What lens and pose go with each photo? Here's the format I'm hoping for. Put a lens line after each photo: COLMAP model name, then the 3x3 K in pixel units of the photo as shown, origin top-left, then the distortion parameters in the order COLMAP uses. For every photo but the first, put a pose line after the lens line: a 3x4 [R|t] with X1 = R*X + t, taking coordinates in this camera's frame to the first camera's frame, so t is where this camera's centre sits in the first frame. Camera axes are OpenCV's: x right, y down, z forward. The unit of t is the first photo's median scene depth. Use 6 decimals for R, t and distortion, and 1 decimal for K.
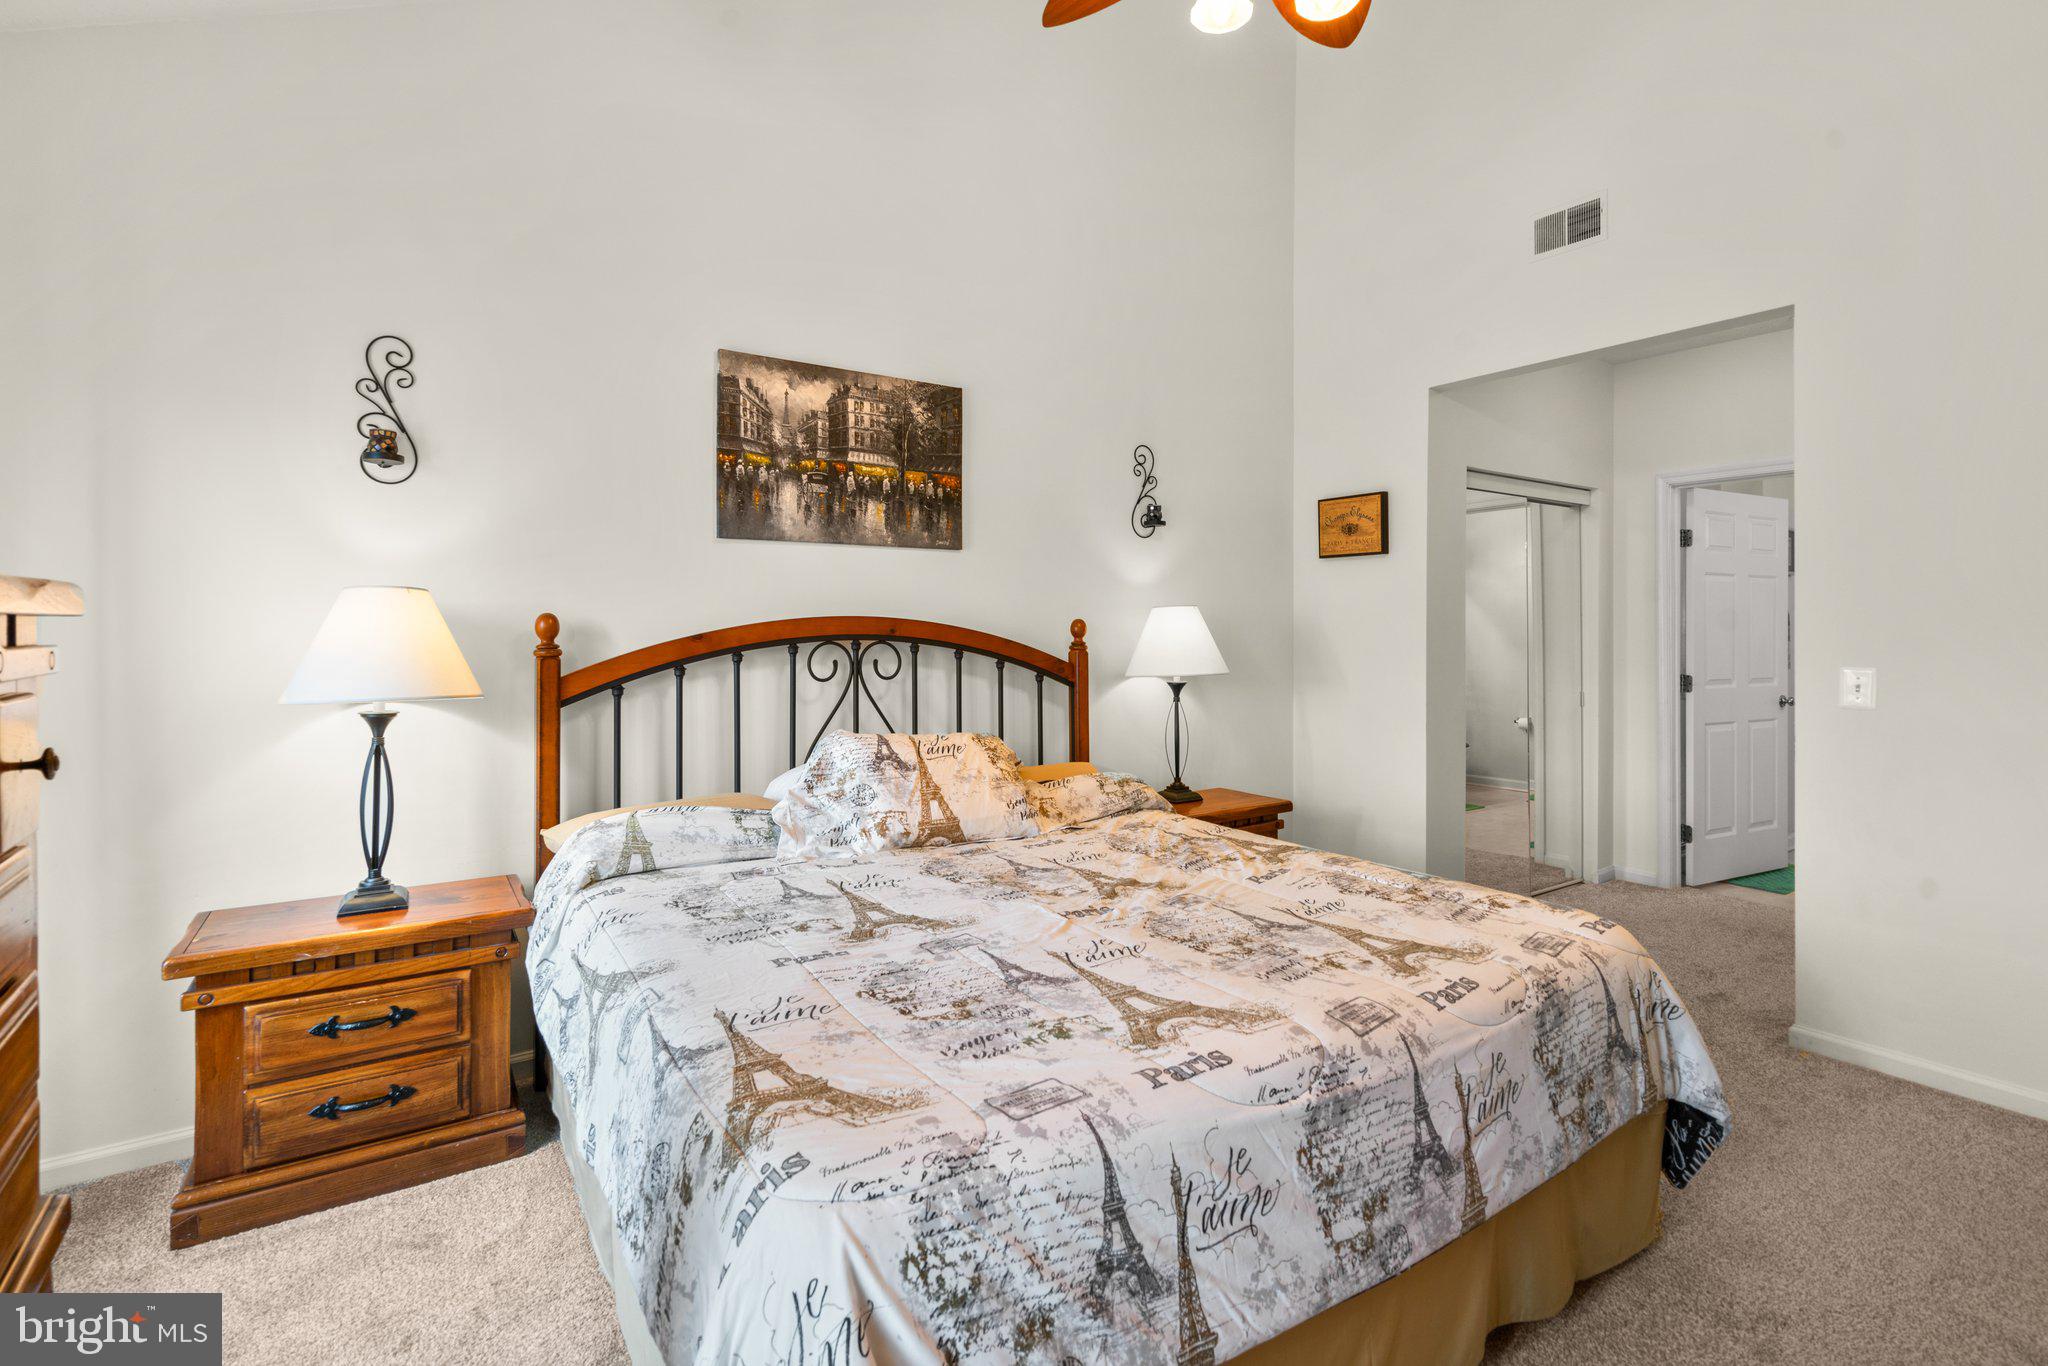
lens RADIAL K [[938.9, 0, 1054.5], [0, 938.9, 628.1], [0, 0, 1]] dist [-0.011061, 0.006490]
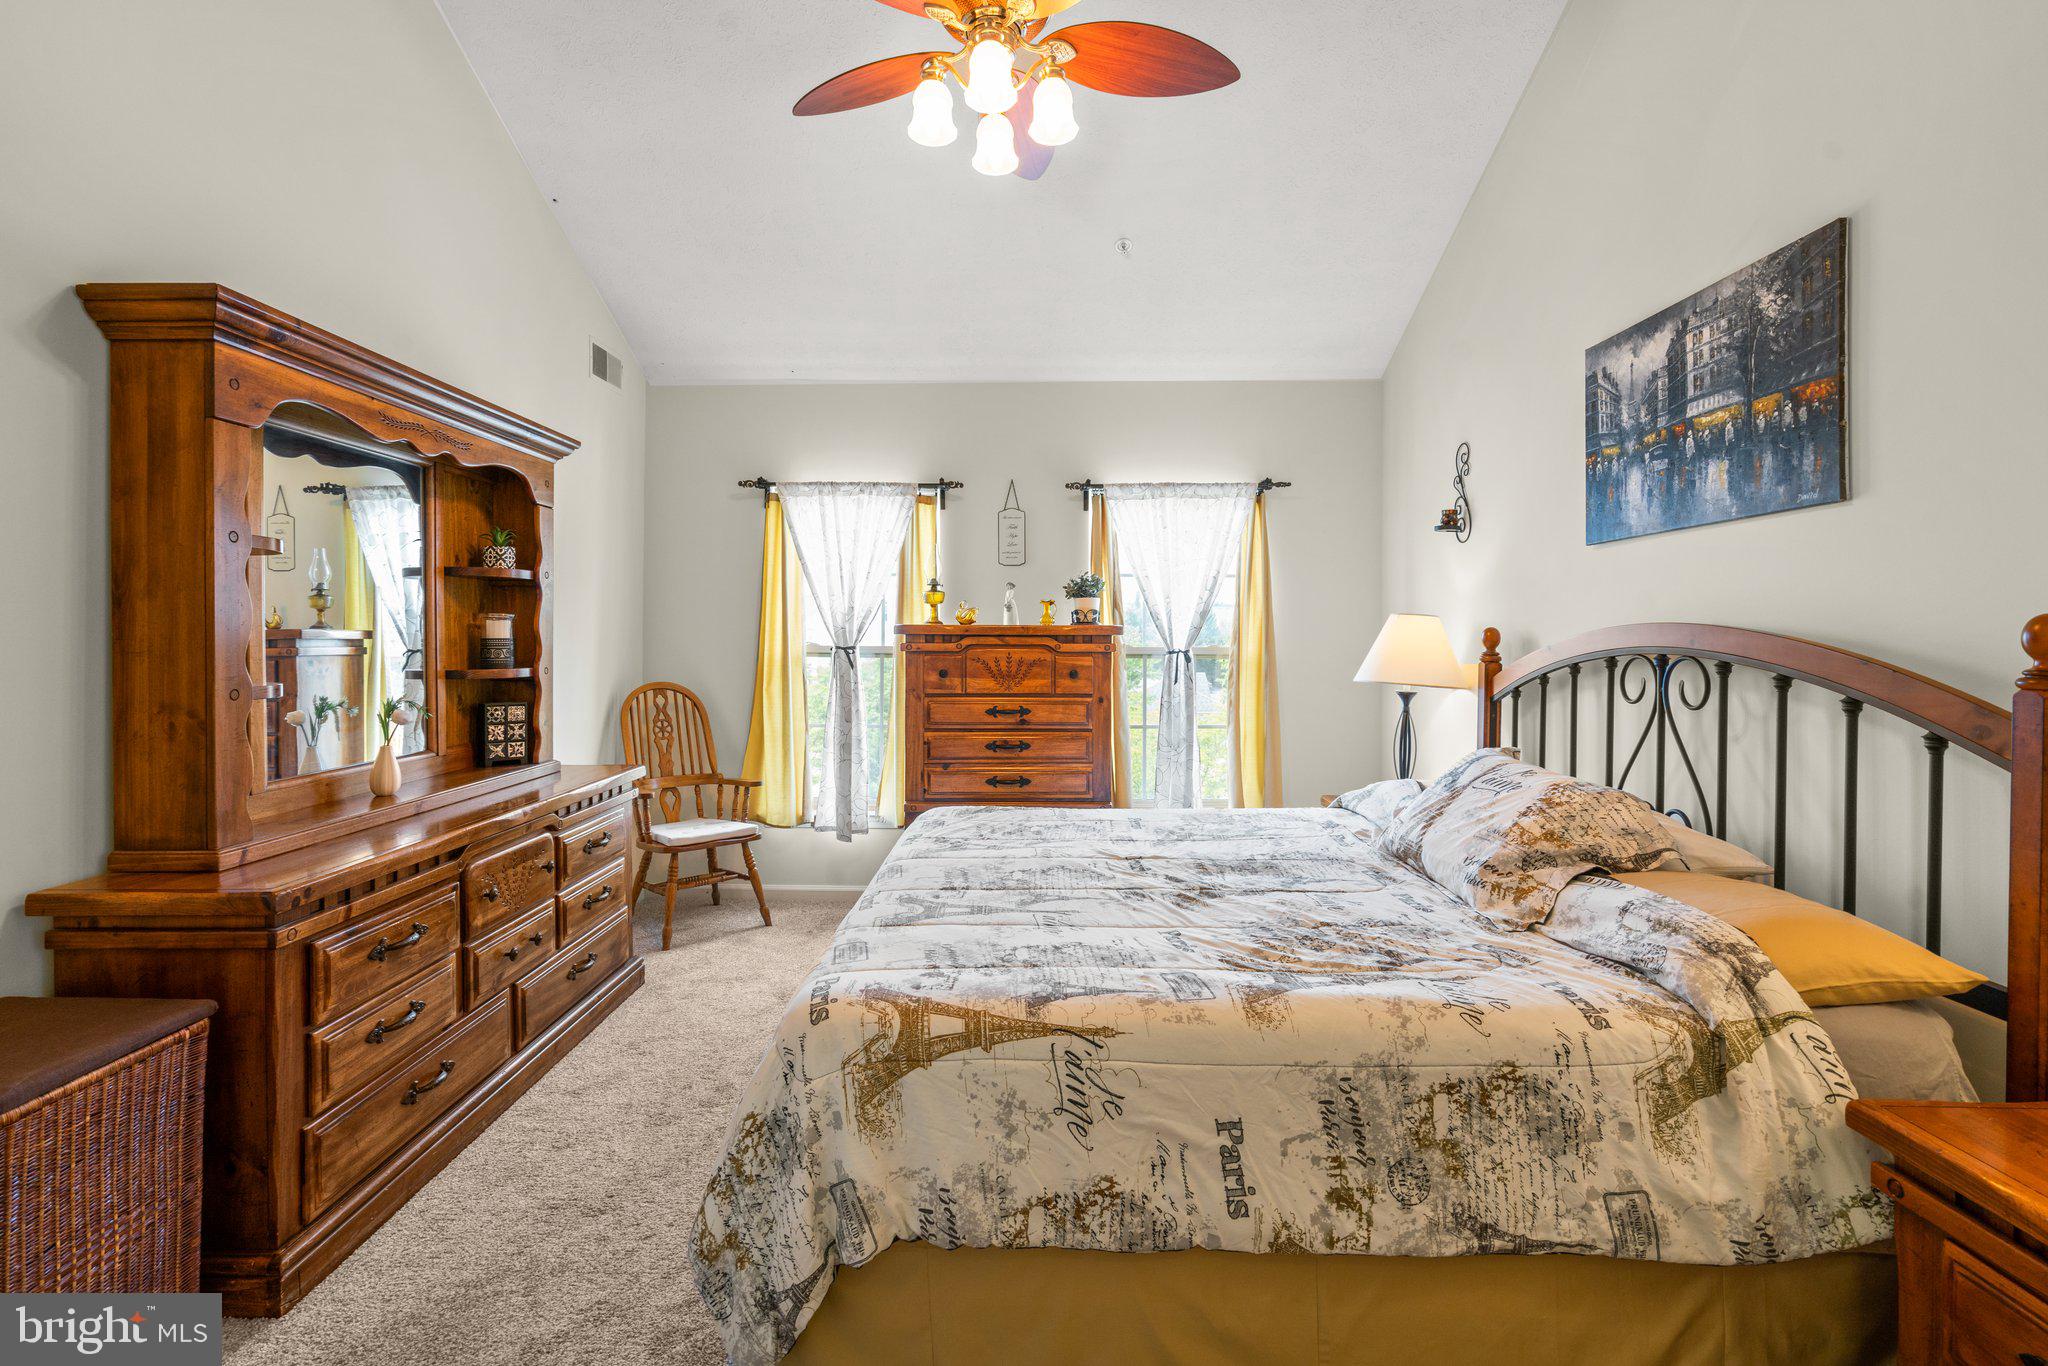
lens RADIAL K [[938.9, 0, 1020.1], [0, 938.9, 653.9], [0, 0, 1]] dist [-0.011061, 0.006490]
pose [[-0.578723, 0.011868, -0.815437, 0.726325], [0.001014, 0.999904, 0.013833, 0.001521], [0.815523, 0.007179, -0.578680, 1.023151]]
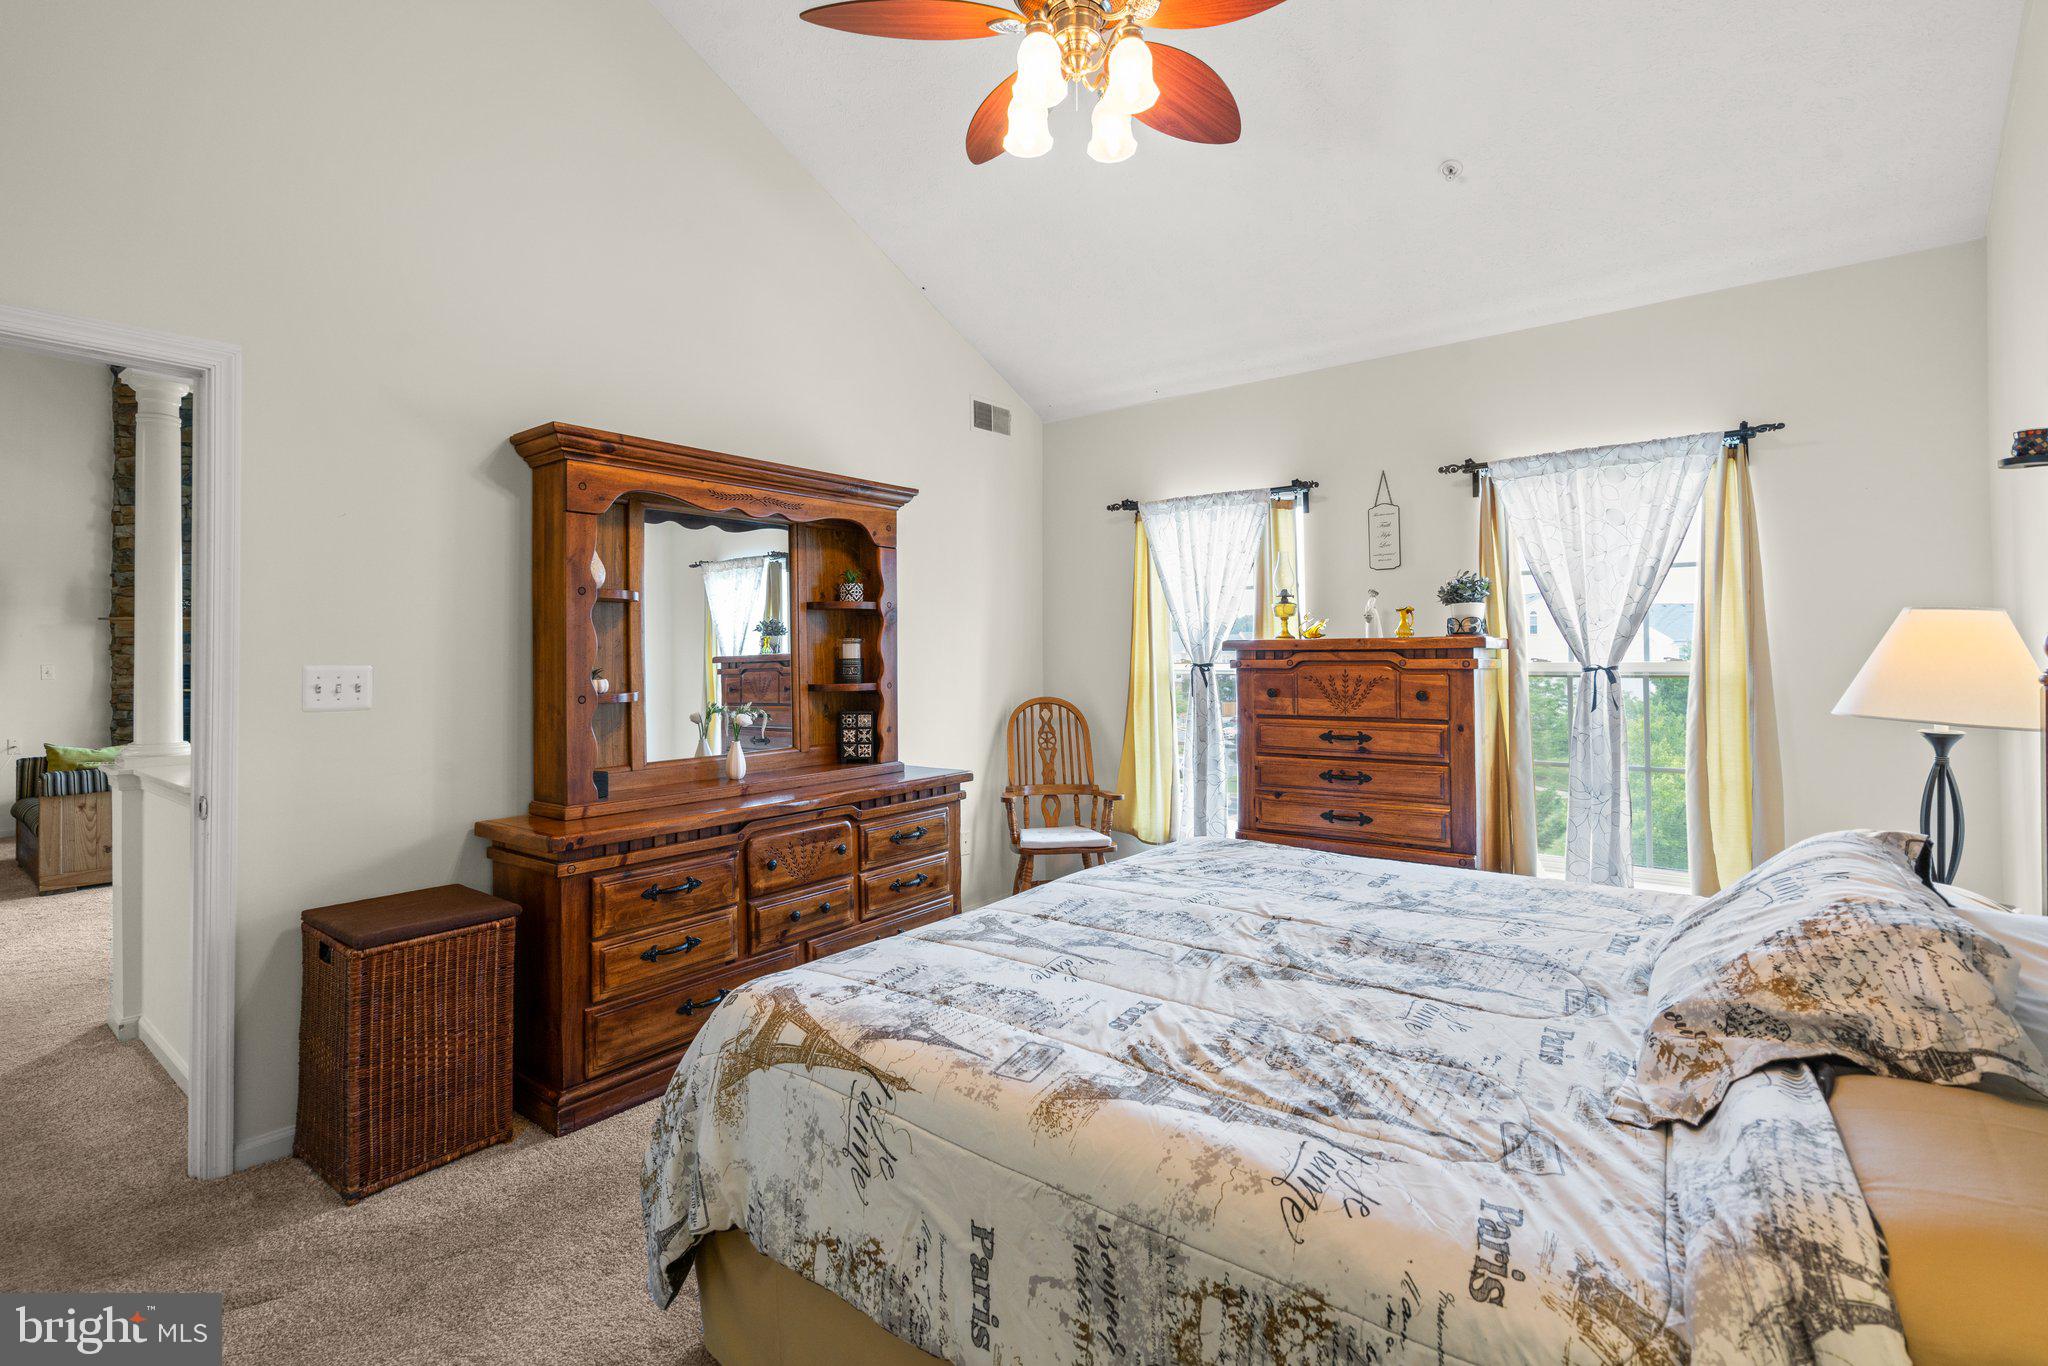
lens RADIAL K [[938.9, 0, 1025.7], [0, 938.9, 652.8], [0, 0, 1]] dist [-0.011061, 0.006490]
pose [[-0.955542, 0.006117, -0.294793, 0.373560], [0.009109, 0.999920, -0.008778, 0.003264], [0.294716, -0.011073, -0.955521, 1.230043]]
